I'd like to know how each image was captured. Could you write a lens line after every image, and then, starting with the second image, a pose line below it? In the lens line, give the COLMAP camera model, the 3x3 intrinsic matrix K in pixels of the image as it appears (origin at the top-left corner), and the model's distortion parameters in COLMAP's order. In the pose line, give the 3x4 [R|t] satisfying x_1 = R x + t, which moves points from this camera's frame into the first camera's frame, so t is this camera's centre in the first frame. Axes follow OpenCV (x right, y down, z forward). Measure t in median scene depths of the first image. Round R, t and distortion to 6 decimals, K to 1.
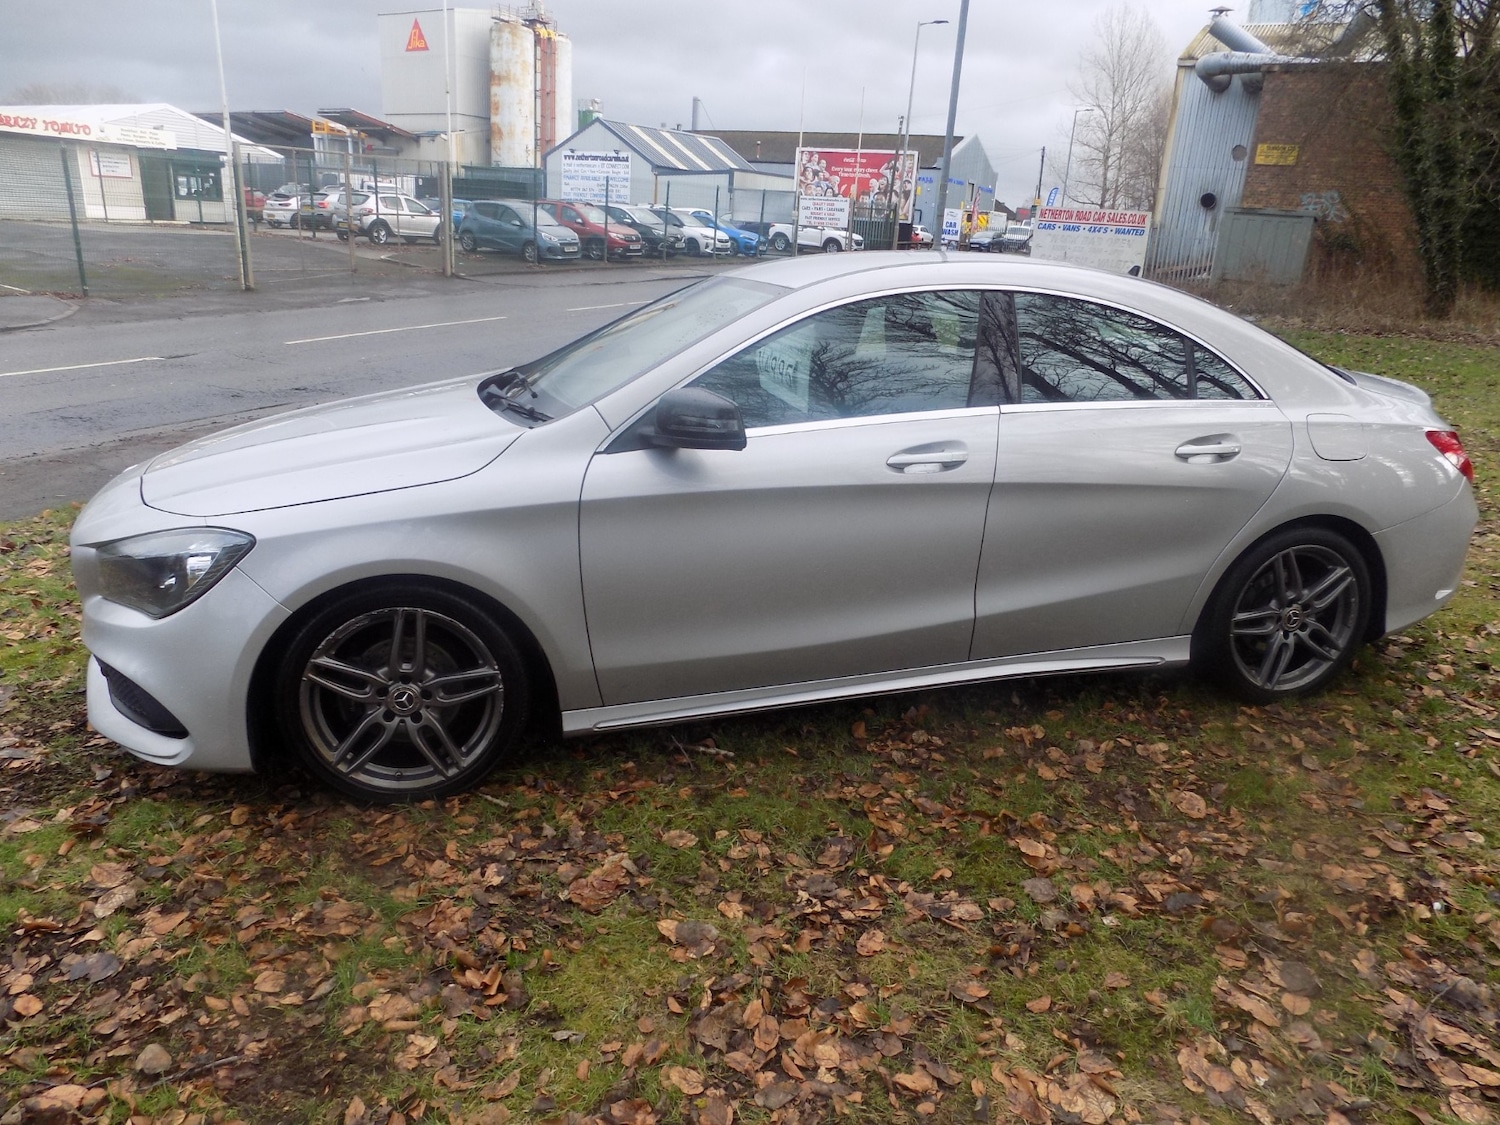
lens RADIAL K [[1016.1, 0, 757.5], [0, 1016.1, 562.9], [0, 0, 1]] dist [-0.076113, 0.078615]
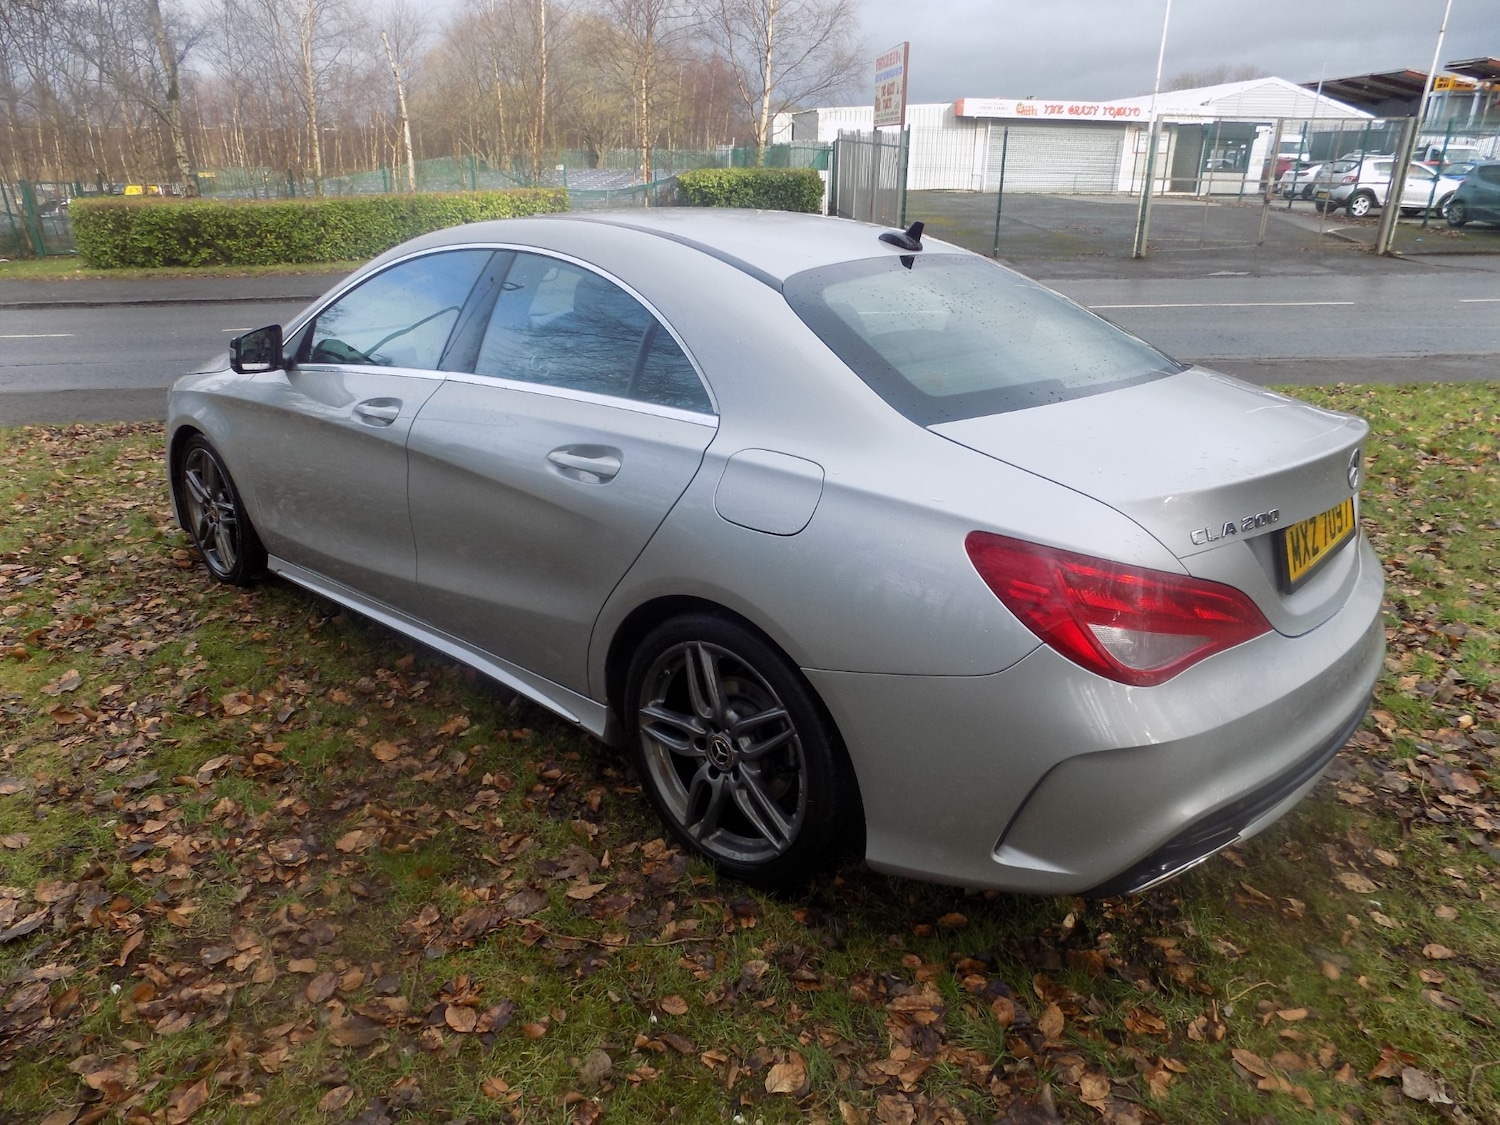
lens RADIAL K [[1016.1, 0, 757.5], [0, 1016.1, 562.9], [0, 0, 1]] dist [-0.076113, 0.078615]
pose [[0.569603, 0.267847, -0.777052, 0.106614], [-0.248528, 0.957283, 0.147793, -0.017504], [0.783445, 0.108936, 0.611839, 0.059863]]
